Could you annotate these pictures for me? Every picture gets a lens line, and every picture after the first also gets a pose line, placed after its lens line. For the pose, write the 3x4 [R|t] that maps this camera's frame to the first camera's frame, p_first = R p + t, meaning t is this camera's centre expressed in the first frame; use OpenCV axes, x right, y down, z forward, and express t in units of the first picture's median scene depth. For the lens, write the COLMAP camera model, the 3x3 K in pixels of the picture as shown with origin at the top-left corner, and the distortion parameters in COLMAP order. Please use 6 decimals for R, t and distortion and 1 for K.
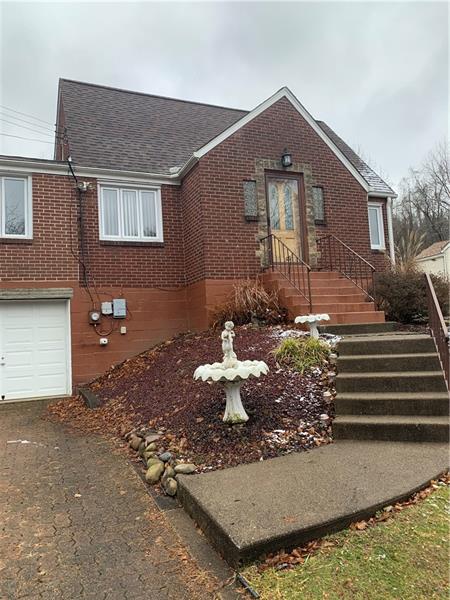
lens RADIAL K [[447.1, 0, 224.5], [0, 447.1, 297.2], [0, 0, 1]] dist [0.001310, -0.011916]
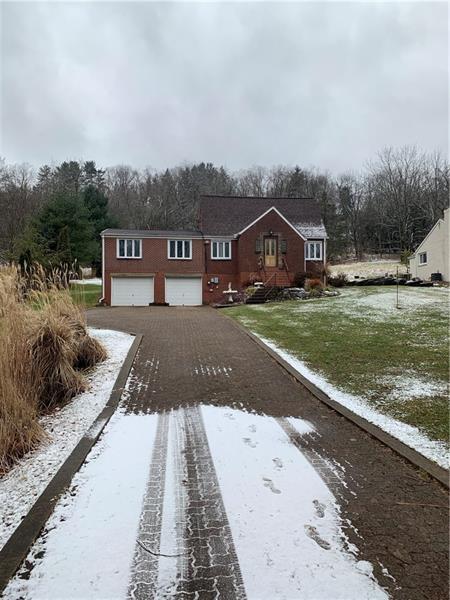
lens RADIAL K [[447.1, 0, 224.5], [0, 447.1, 297.2], [0, 0, 1]] dist [0.001310, -0.011916]
pose [[0.955722, 0.033380, -0.292370, 0.762987], [-0.020415, 0.998673, 0.047286, -0.008287], [0.293561, -0.039224, 0.955135, -2.056004]]
